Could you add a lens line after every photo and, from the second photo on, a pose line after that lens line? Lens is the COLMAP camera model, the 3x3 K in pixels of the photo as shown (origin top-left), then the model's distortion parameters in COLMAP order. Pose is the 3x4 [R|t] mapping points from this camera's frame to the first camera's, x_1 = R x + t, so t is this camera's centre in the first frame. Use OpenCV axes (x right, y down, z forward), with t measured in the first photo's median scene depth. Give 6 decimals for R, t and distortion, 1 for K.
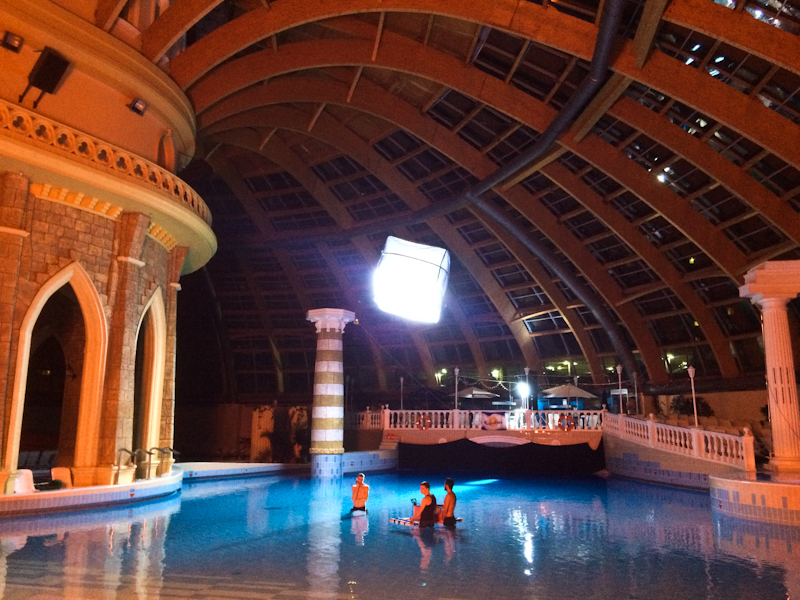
lens RADIAL K [[665.1, 0, 396.8], [0, 665.1, 300.9], [0, 0, 1]] dist [0.055883, -0.065730]
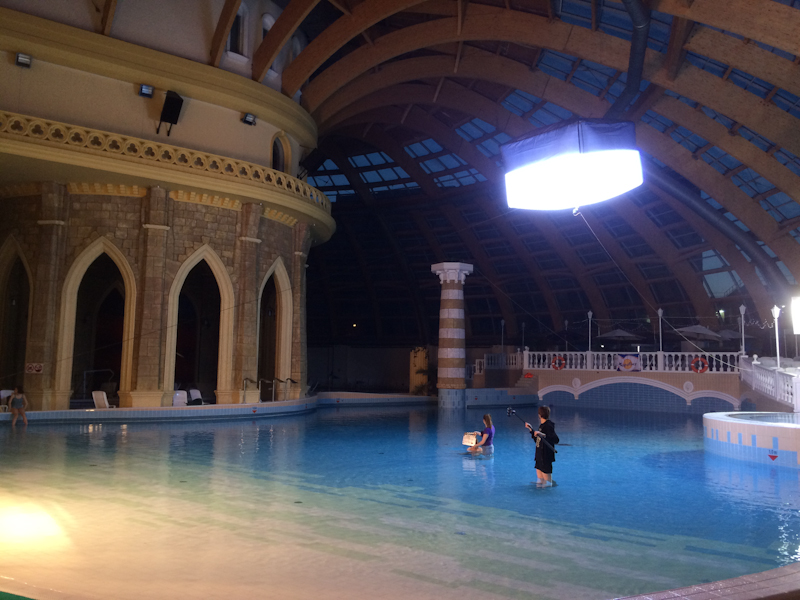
lens RADIAL K [[665.1, 0, 404.5], [0, 665.1, 301.4], [0, 0, 1]] dist [0.055883, -0.065730]
pose [[0.917976, -0.027387, -0.395690, 0.289073], [0.061965, 0.995266, 0.074868, -0.012439], [0.391766, -0.093246, 0.915328, -0.072992]]
